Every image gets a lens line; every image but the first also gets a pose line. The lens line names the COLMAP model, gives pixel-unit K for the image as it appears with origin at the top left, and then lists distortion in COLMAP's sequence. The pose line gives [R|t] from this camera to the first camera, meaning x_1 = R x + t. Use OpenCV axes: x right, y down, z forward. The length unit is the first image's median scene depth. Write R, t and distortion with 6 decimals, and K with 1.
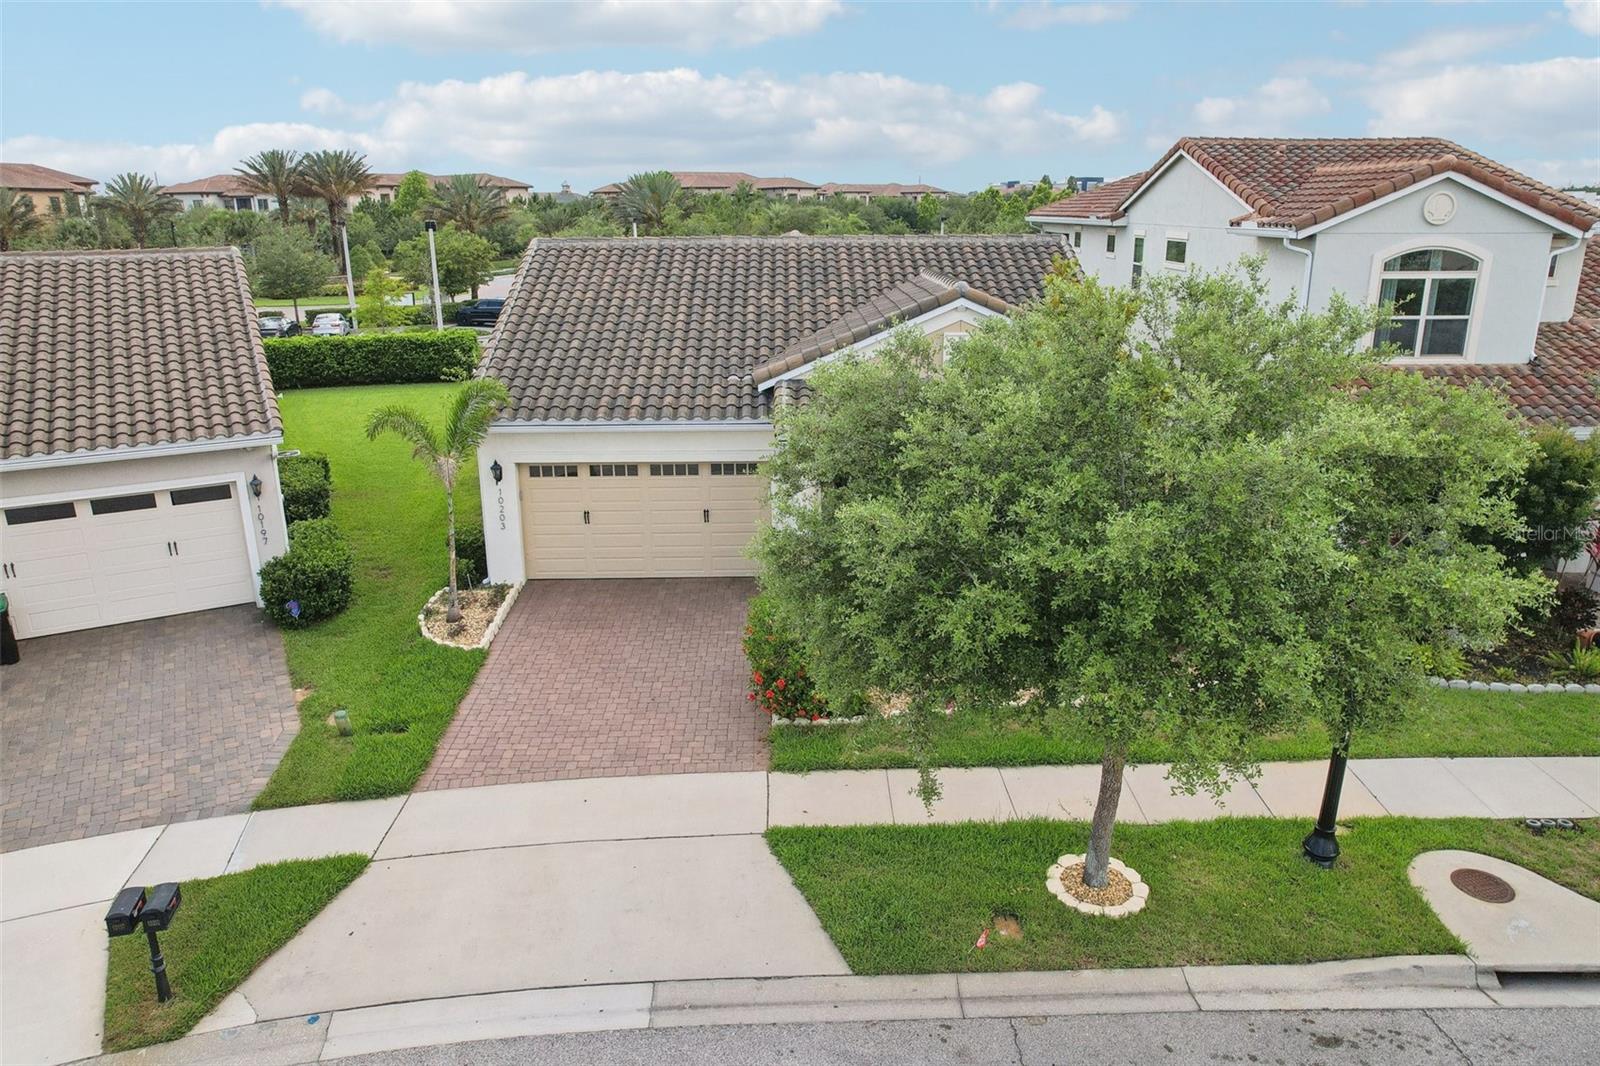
lens RADIAL K [[1037.2, 0, 758.2], [0, 1037.2, 533.8], [0, 0, 1]] dist [-0.075993, 0.067514]
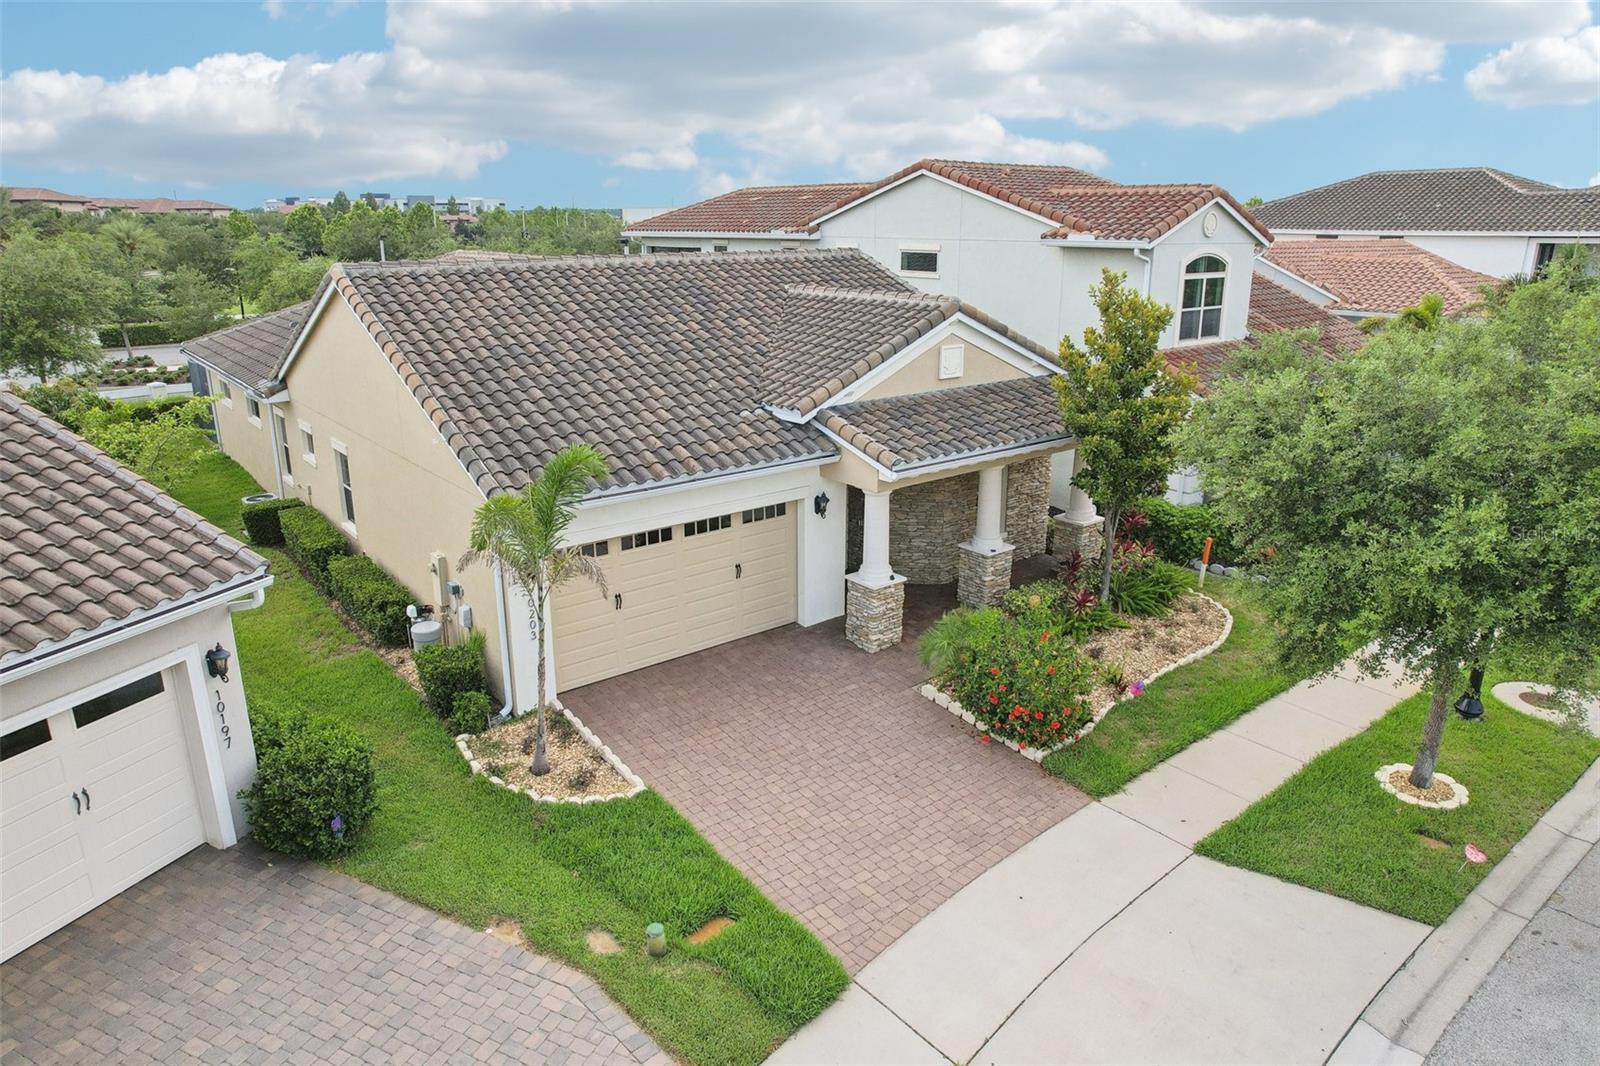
lens RADIAL K [[1037.2, 0, 758.2], [0, 1037.2, 533.8], [0, 0, 1]] dist [-0.075993, 0.067514]
pose [[0.788975, -0.174830, 0.589027, -0.606897], [0.182244, 0.982110, 0.047394, -0.096437], [-0.586775, 0.069954, 0.806723, 0.303237]]
